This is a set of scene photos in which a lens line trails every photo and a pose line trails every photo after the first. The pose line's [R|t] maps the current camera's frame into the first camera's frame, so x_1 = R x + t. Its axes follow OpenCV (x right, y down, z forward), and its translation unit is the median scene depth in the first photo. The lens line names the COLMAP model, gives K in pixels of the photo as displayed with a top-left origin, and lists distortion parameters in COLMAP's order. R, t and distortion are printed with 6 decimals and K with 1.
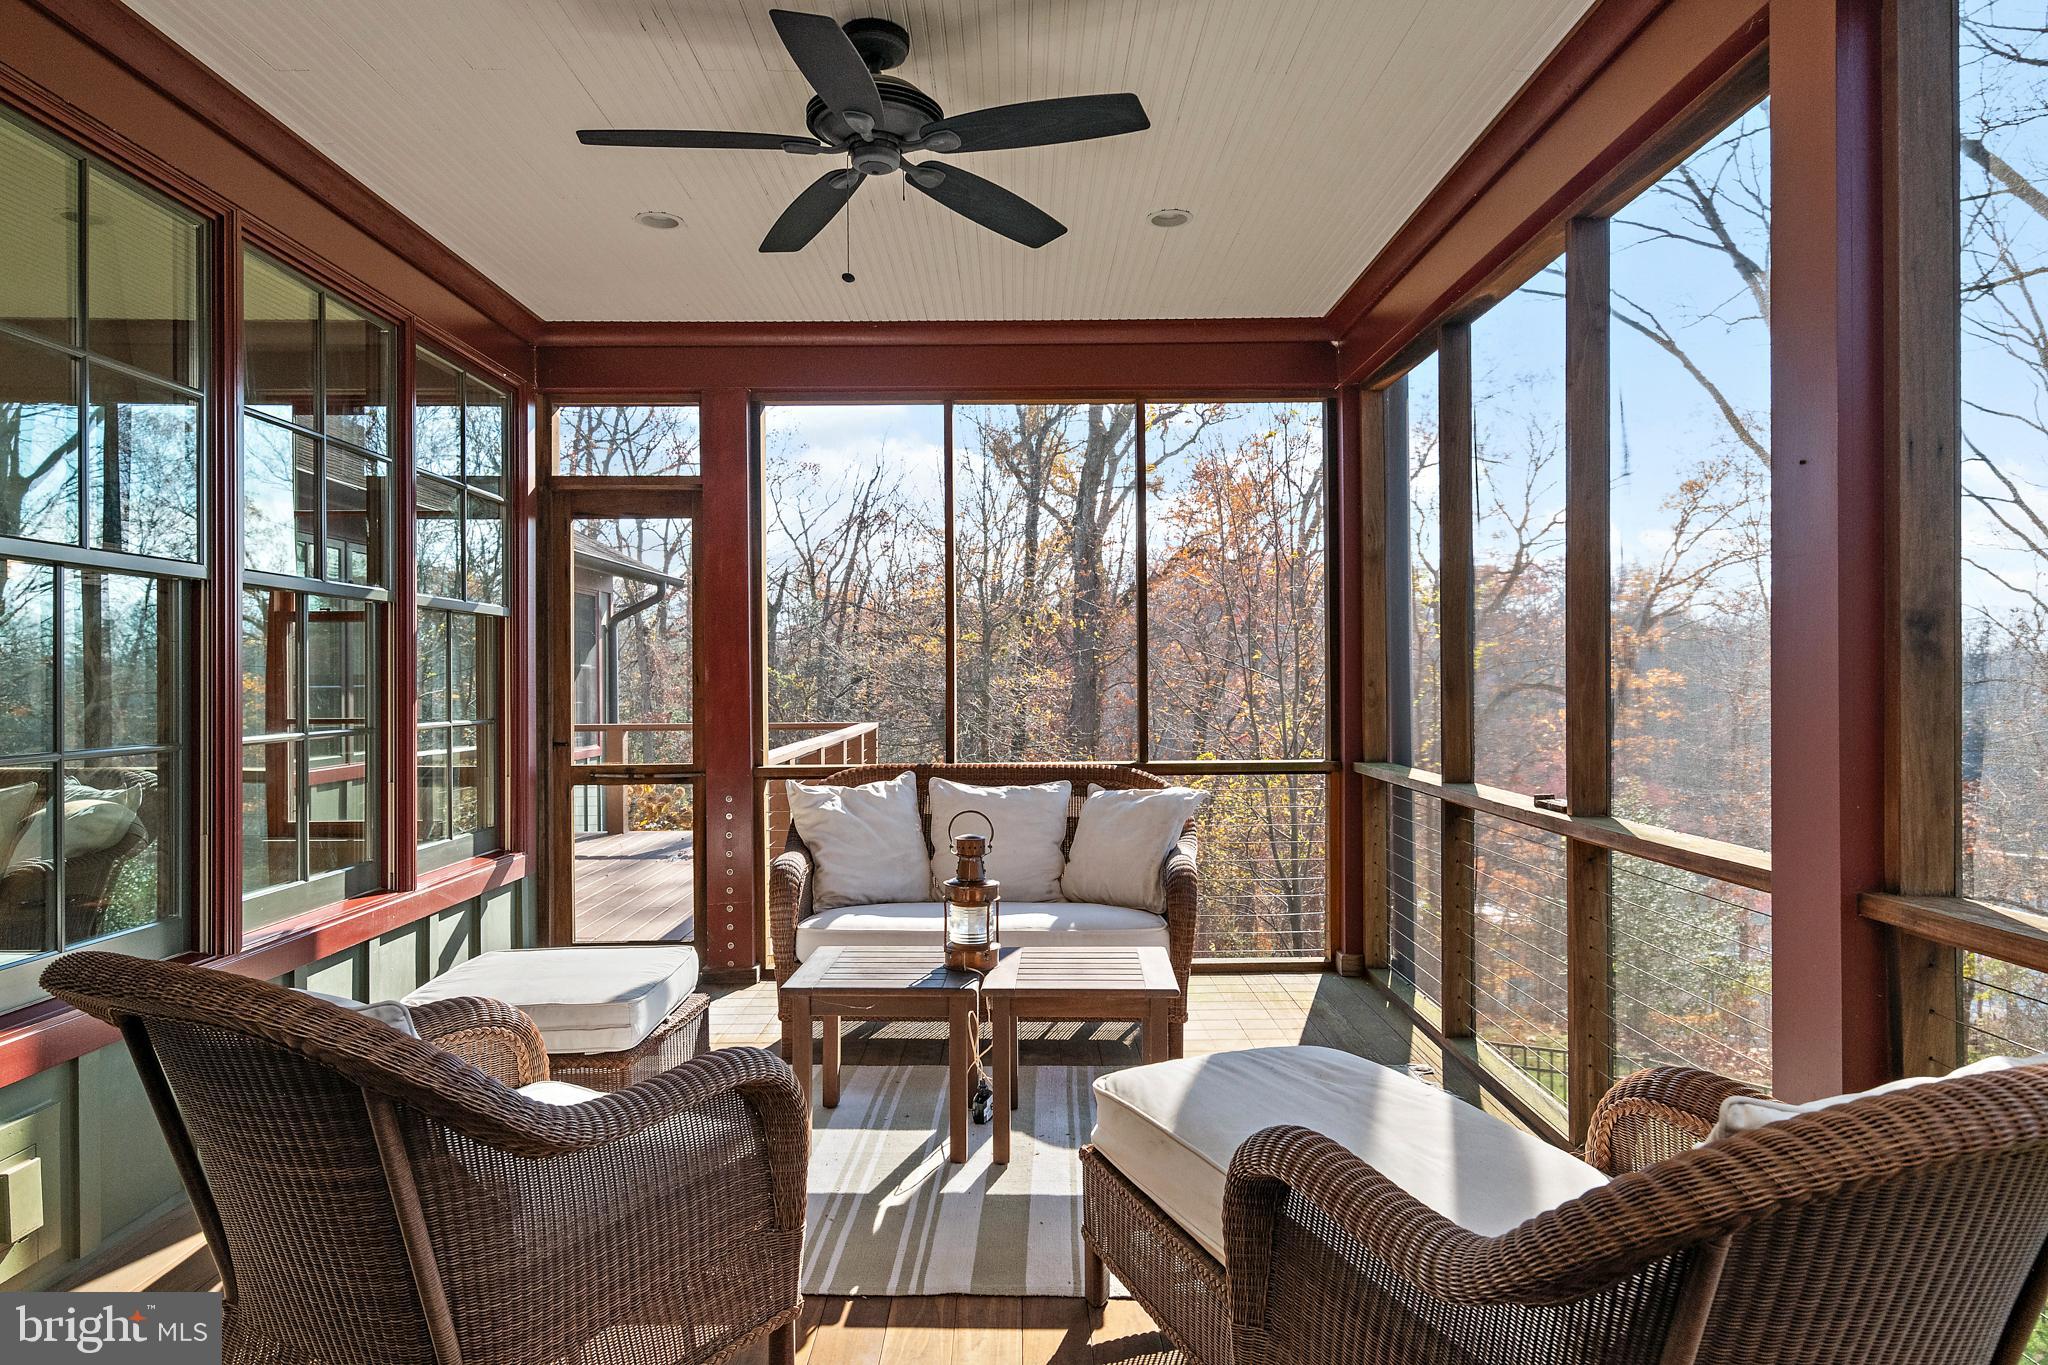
lens RADIAL K [[1270.7, 0, 1027.5], [0, 1270.7, 680.3], [0, 0, 1]] dist [0.003341, -0.005821]
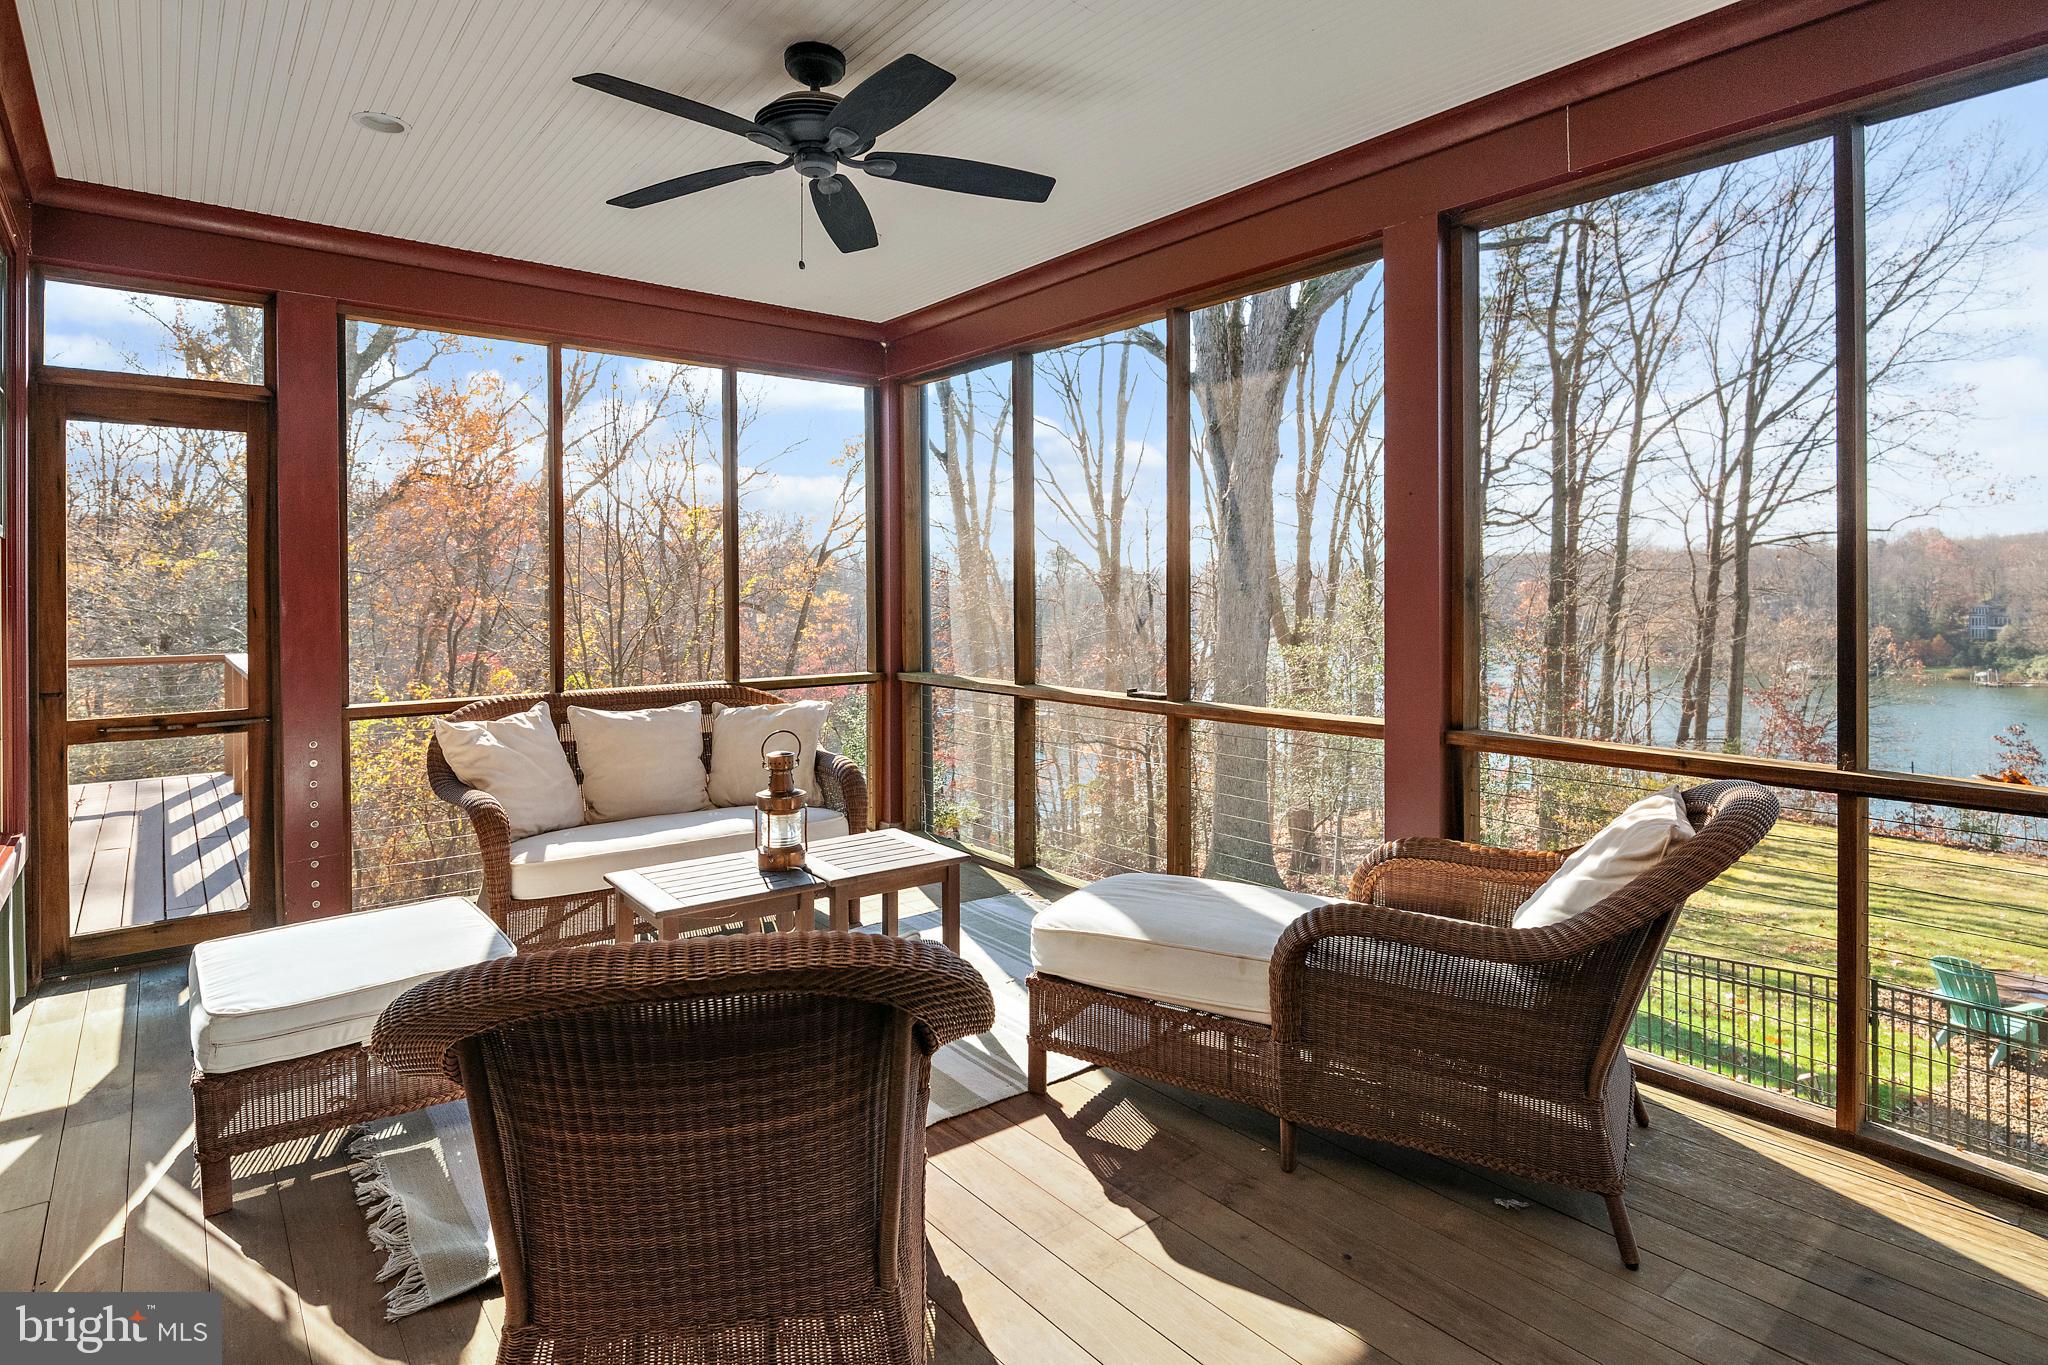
lens RADIAL K [[1080.9, 0, 1042.7], [0, 1080.9, 598.0], [0, 0, 1]] dist [-0.003721, -0.000958]
pose [[0.770981, -0.001582, 0.636856, -0.342885], [0.002225, 0.999998, -0.000210, -0.011290], [-0.636854, 0.001579, 0.770983, 0.070273]]
